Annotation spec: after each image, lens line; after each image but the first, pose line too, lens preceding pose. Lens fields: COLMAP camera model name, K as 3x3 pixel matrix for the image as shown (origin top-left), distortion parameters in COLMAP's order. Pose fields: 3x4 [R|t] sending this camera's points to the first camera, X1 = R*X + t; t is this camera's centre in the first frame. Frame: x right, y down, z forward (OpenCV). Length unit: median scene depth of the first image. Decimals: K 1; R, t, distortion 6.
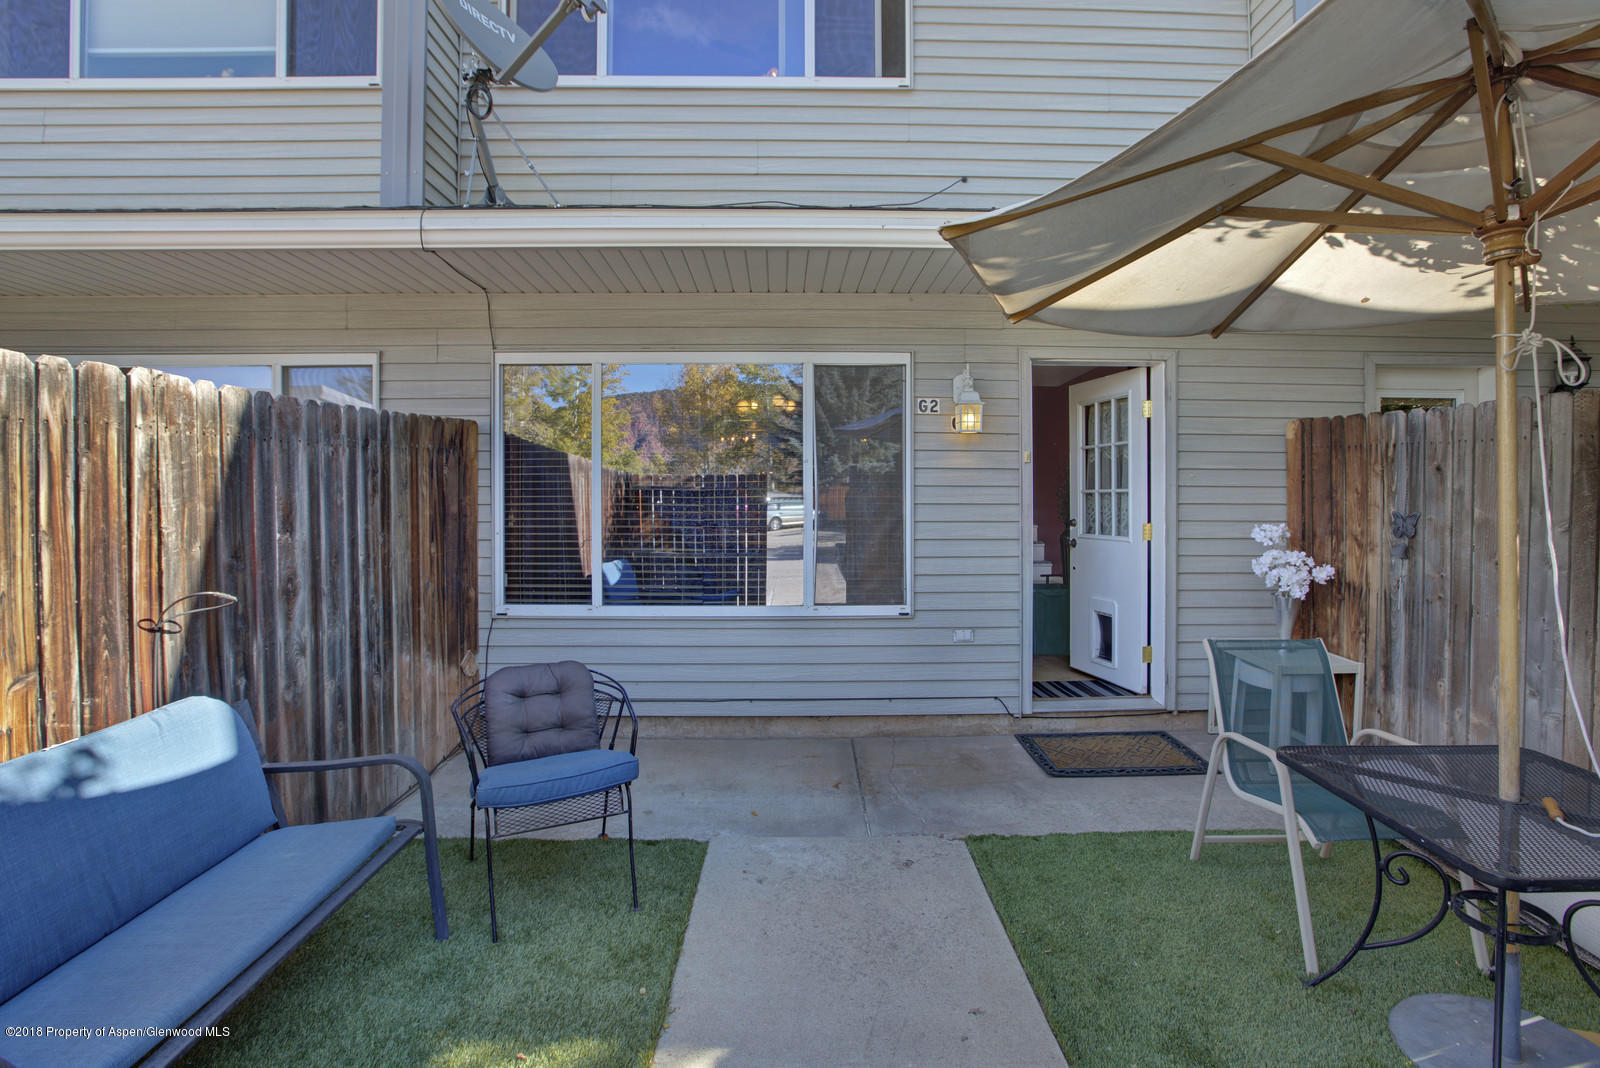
lens RADIAL K [[725.0, 0, 772.6], [0, 725.0, 503.1], [0, 0, 1]] dist [-0.032257, 0.006556]
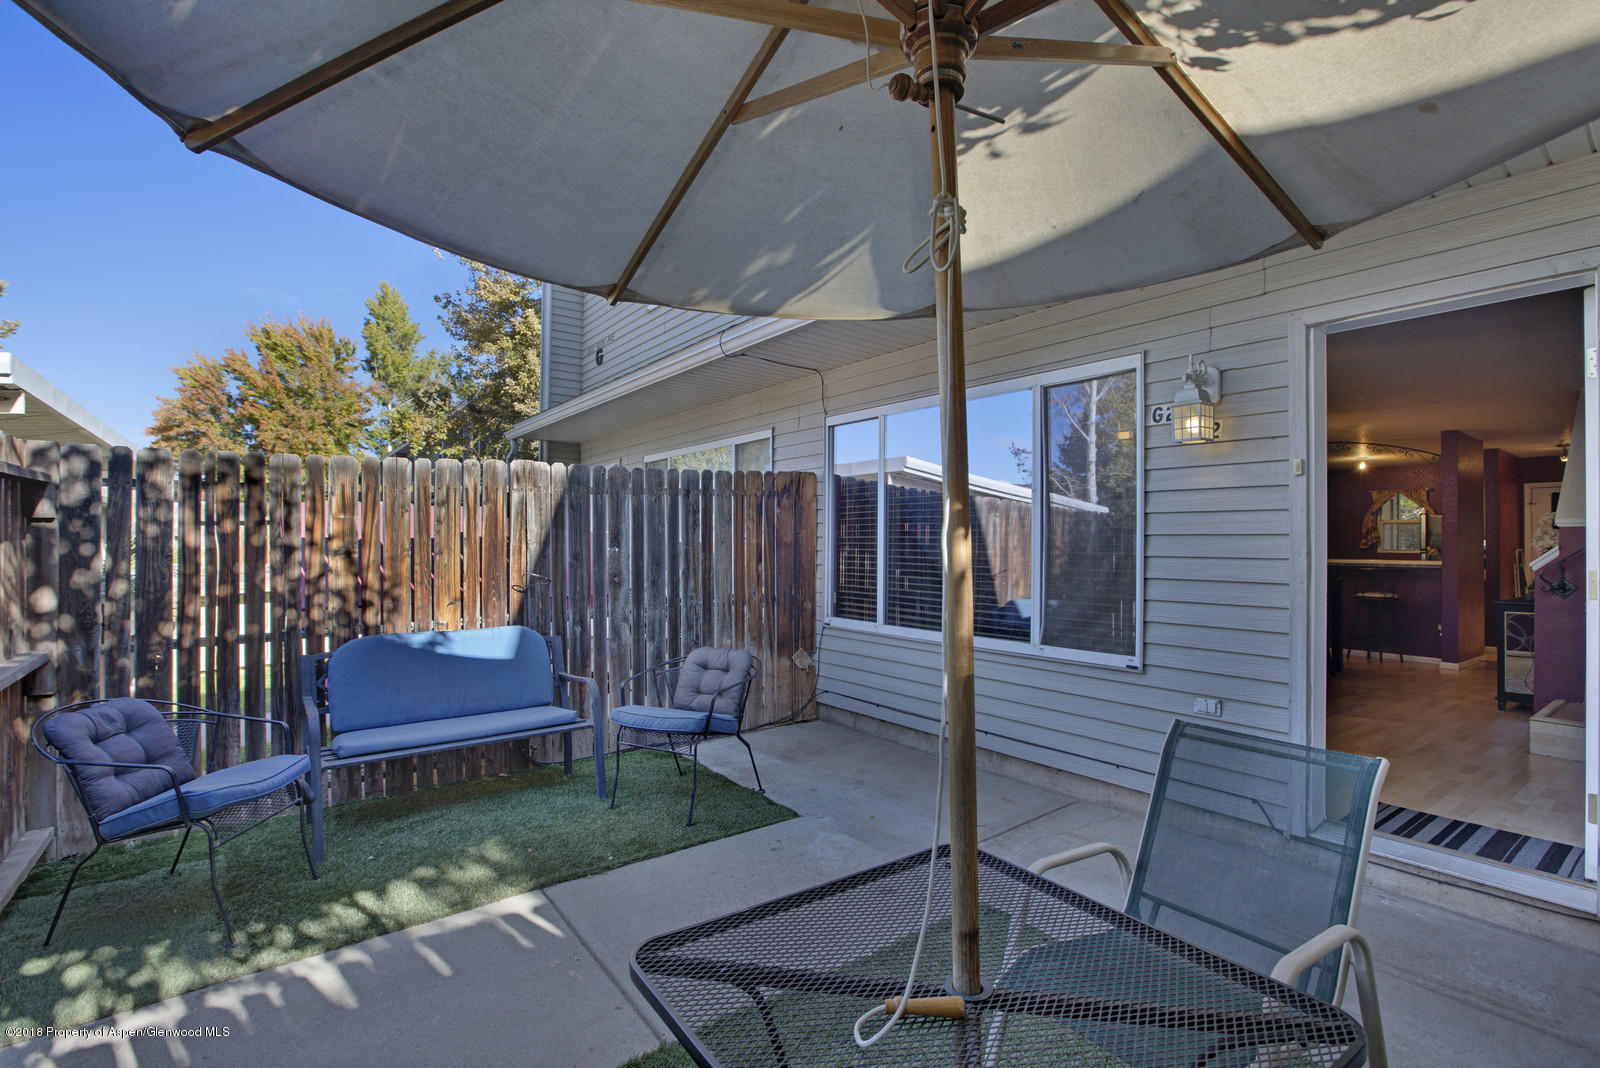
lens RADIAL K [[725.0, 0, 801.9], [0, 725.0, 533.7], [0, 0, 1]] dist [-0.032257, 0.006556]
pose [[0.608787, -0.006815, -0.793305, 0.770891], [-0.016790, 0.999628, -0.021472, 0.030633], [0.793156, 0.026391, 0.608446, 0.246595]]
